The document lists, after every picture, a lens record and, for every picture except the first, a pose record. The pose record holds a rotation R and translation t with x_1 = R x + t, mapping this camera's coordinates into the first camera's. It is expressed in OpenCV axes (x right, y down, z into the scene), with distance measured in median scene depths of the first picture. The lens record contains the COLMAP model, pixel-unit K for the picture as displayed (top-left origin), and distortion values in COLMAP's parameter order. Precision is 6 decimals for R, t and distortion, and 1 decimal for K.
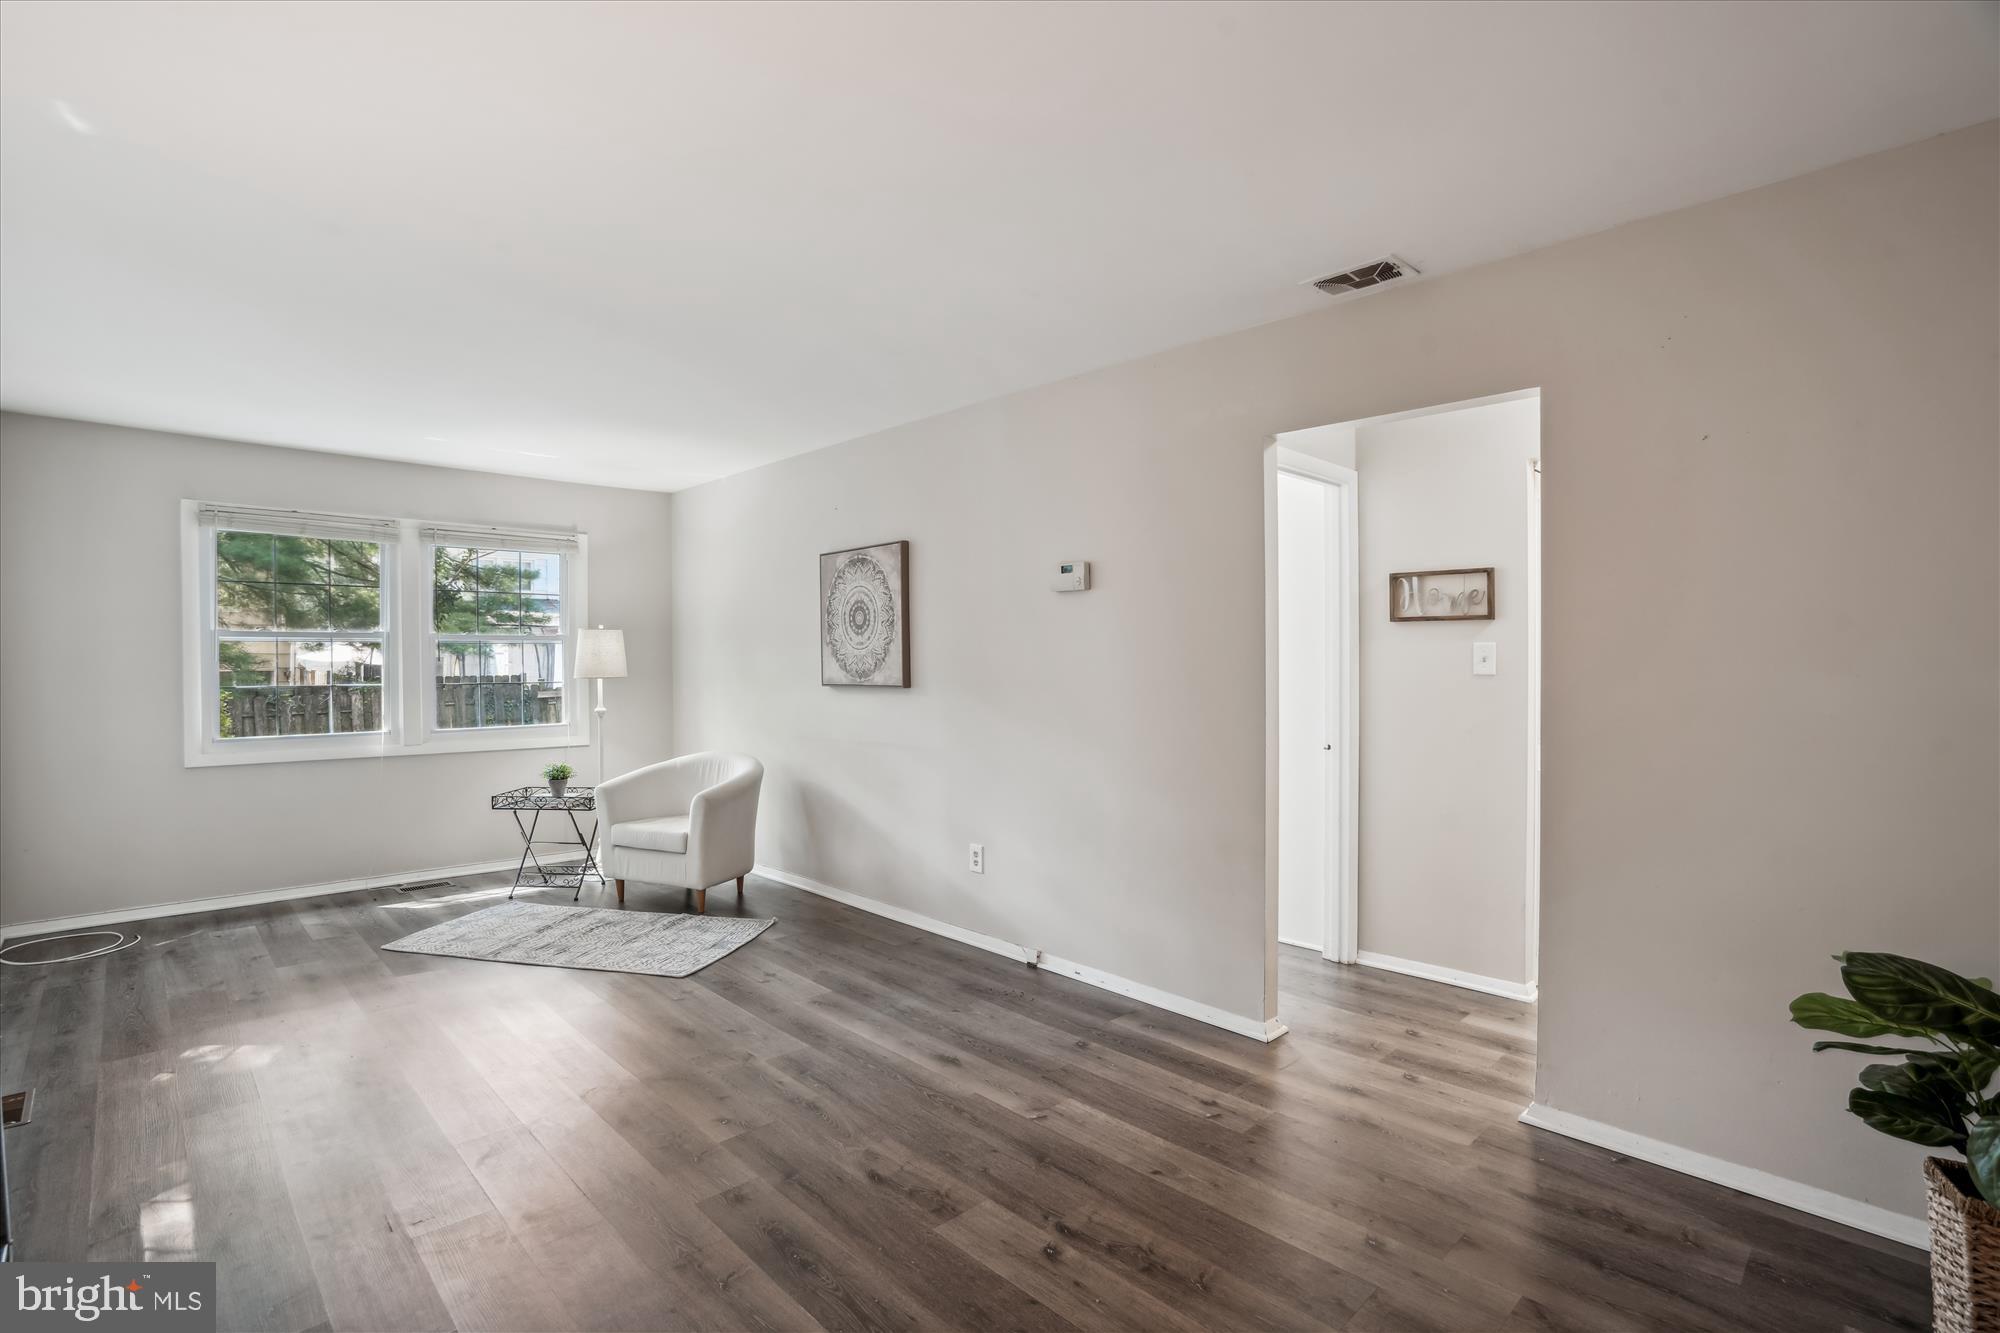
lens RADIAL K [[943.8, 0, 1006.8], [0, 943.8, 664.5], [0, 0, 1]] dist [-0.019077, 0.000763]
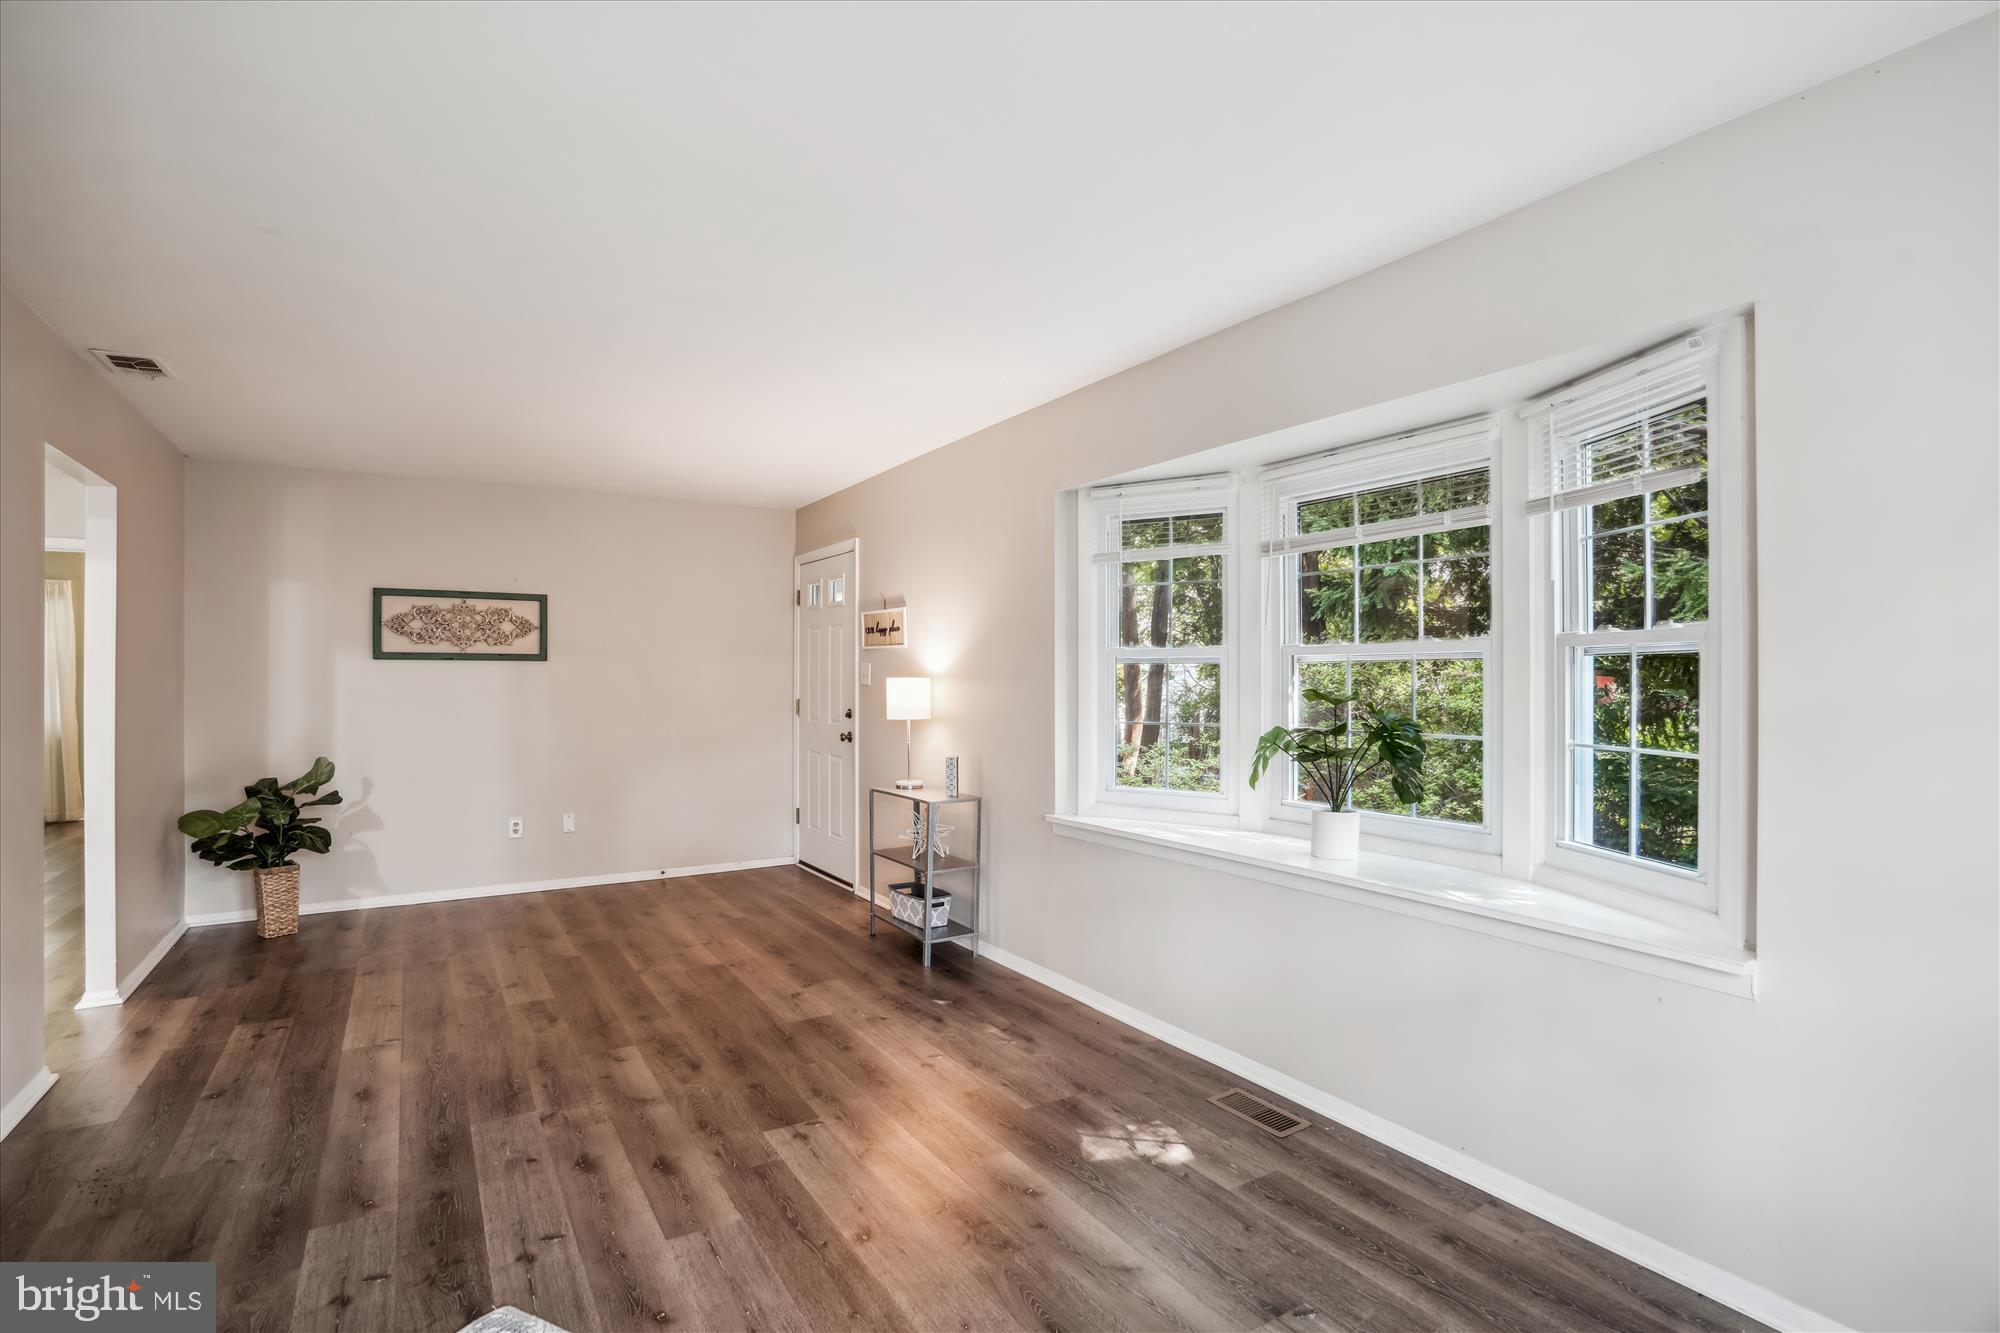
lens RADIAL K [[943.8, 0, 1000.9], [0, 943.8, 677.0], [0, 0, 1]] dist [-0.019077, 0.000763]
pose [[-0.980100, 0.002645, 0.198488, -0.923361], [0.002761, 0.999996, 0.000307, -0.002425], [-0.198486, 0.000849, -0.980103, 1.880213]]
